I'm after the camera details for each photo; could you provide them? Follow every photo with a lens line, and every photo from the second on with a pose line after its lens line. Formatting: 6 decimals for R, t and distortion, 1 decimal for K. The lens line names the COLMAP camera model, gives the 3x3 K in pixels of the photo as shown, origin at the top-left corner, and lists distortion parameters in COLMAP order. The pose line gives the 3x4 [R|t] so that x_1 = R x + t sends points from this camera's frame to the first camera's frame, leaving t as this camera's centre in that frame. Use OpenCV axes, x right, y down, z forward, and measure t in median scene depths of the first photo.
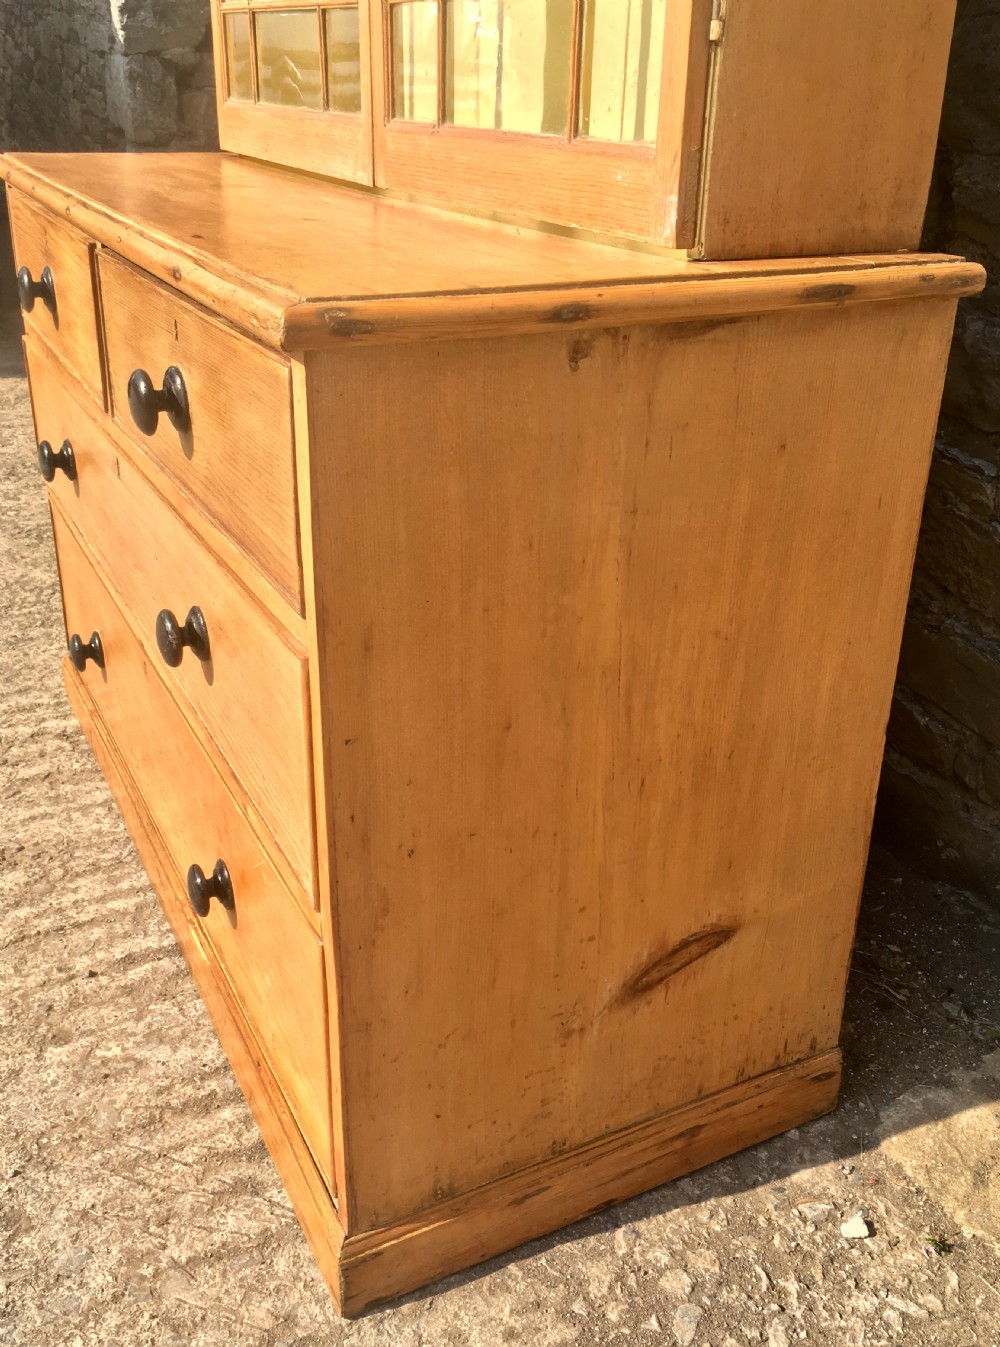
lens RADIAL K [[1275.2, 0, 509.8], [0, 1275.2, 661.6], [0, 0, 1]] dist [0.036210, 0.000000]
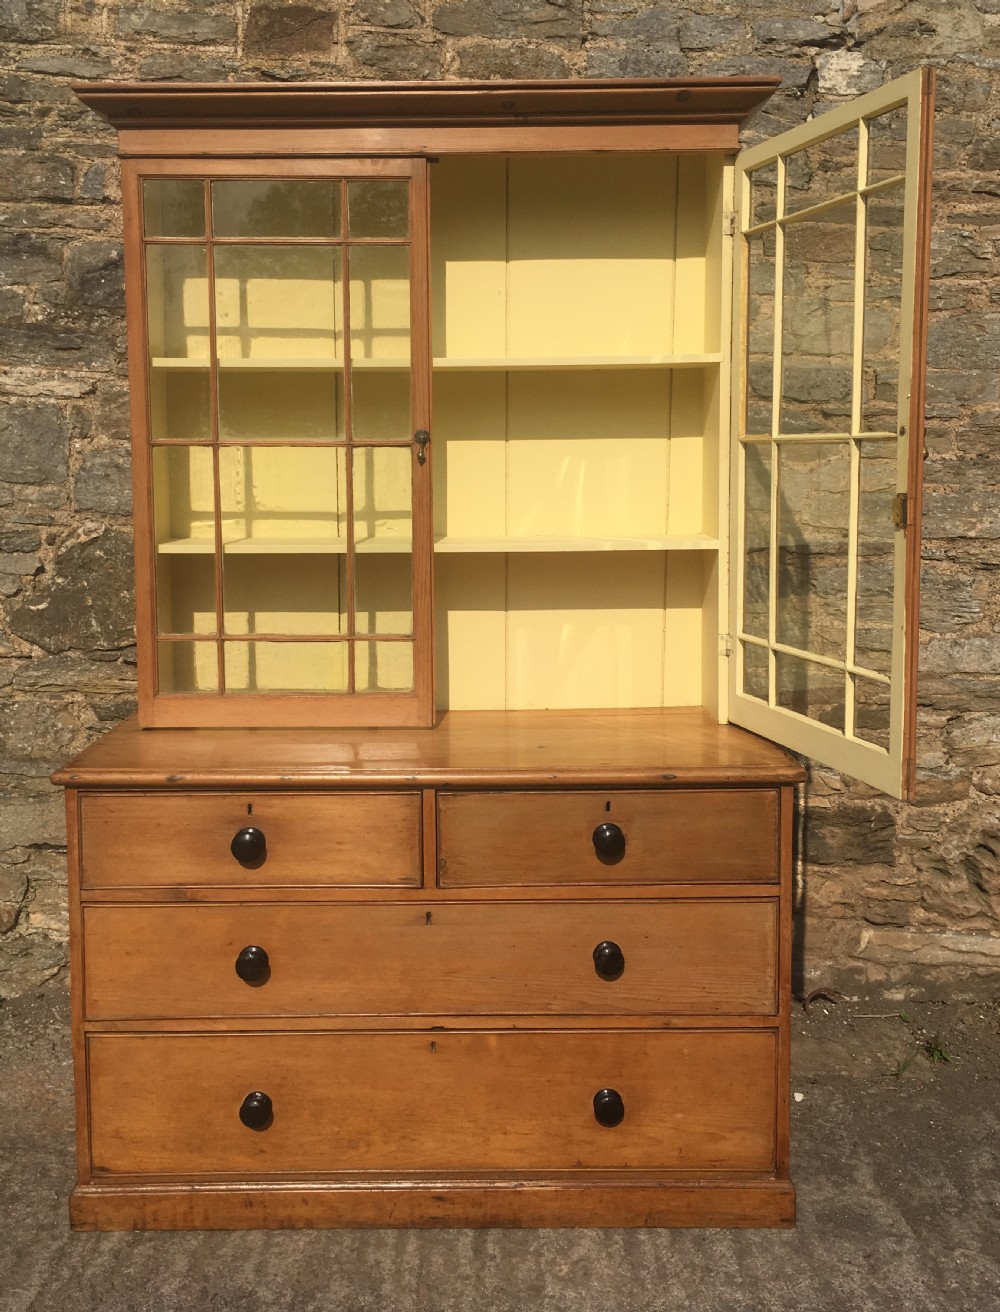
lens RADIAL K [[1273.2, 0, 471.7], [0, 1273.2, 565.9], [0, 0, 1]] dist [0.018271, 0.000000]
pose [[0.463535, -0.104705, 0.879870, -1.879778], [0.387986, 0.916724, -0.095309, -0.437357], [-0.796619, 0.385557, 0.465558, 0.020686]]
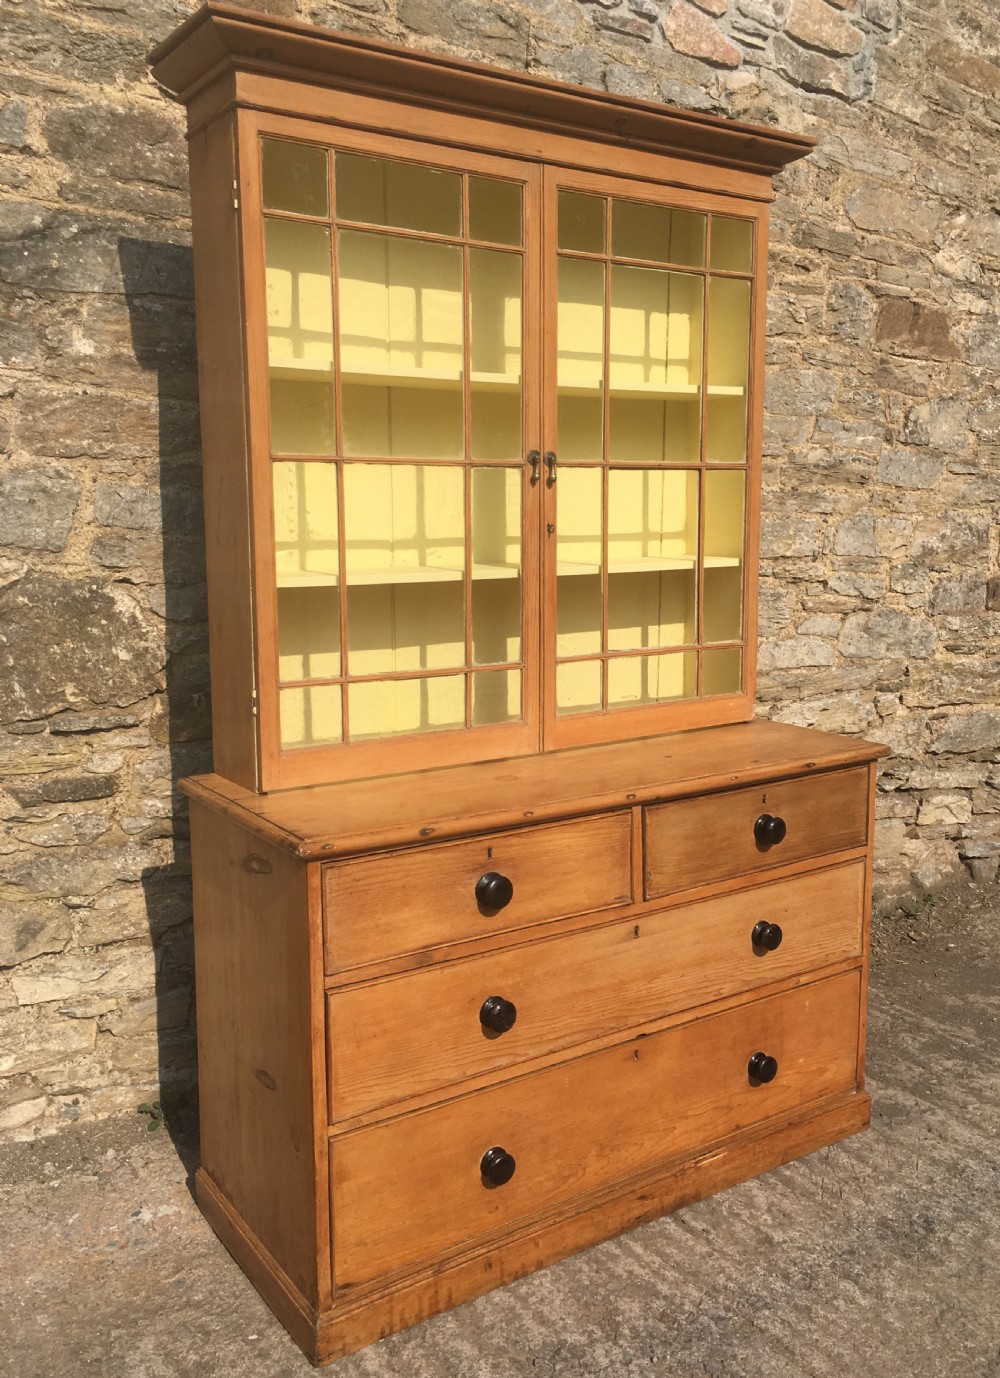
lens RADIAL K [[1219.7, 0, 511.3], [0, 1219.7, 677.1], [0, 0, 1]] dist [0.053952, -0.057684]
pose [[-0.120692, -0.164306, 0.978998, -2.025510], [0.417236, 0.886469, 0.200215, -0.941827], [-0.900748, 0.432638, -0.038436, 1.195862]]
